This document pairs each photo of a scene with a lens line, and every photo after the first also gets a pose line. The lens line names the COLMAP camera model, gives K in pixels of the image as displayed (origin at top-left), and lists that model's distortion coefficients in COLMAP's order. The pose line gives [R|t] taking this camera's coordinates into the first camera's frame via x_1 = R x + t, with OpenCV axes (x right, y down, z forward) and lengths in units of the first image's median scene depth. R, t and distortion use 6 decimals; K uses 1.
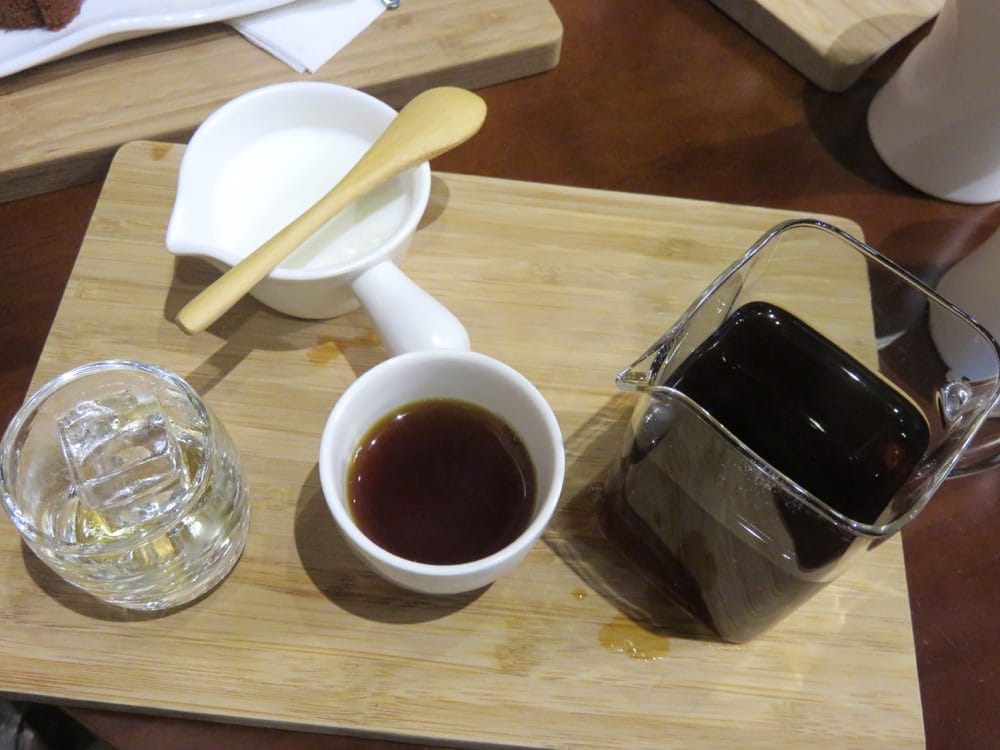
lens RADIAL K [[963.2, 0, 500.0], [0, 963.2, 375.0], [0, 0, 1]] dist [-0.018845, 0.003202]
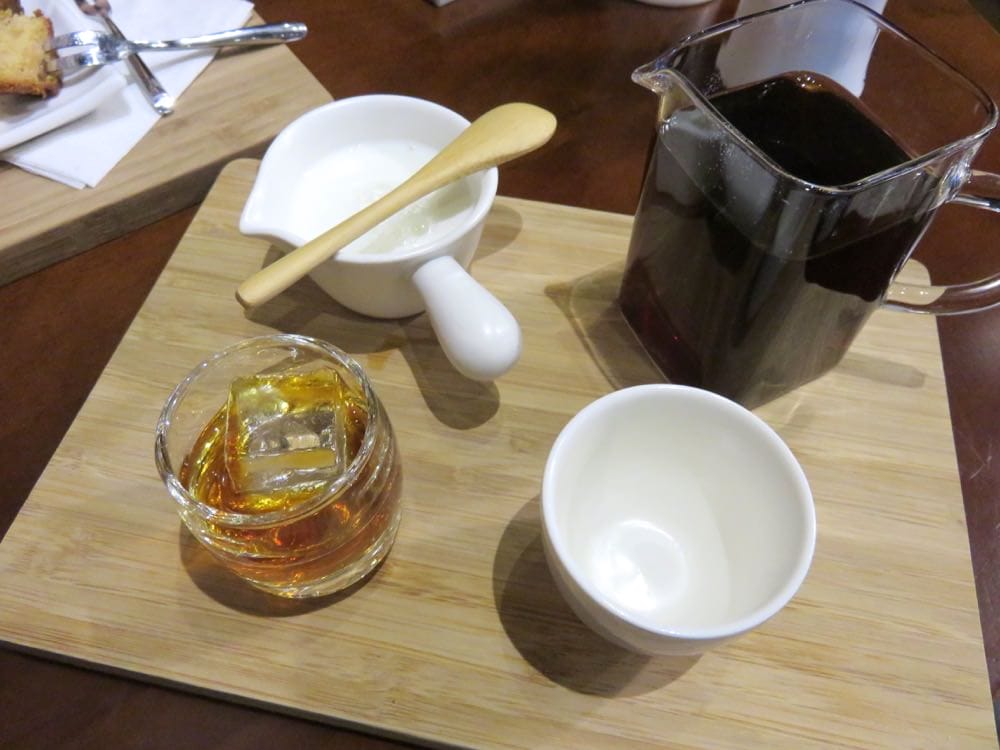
lens RADIAL K [[776.2, 0, 490.6], [0, 776.2, 372.2], [0, 0, 1]] dist [-0.006942, 0.007032]
pose [[0.991014, 0.061572, -0.118745, 0.036759], [-0.071089, 0.994444, -0.077643, 0.070575], [0.113304, 0.085386, 0.989884, 0.217130]]
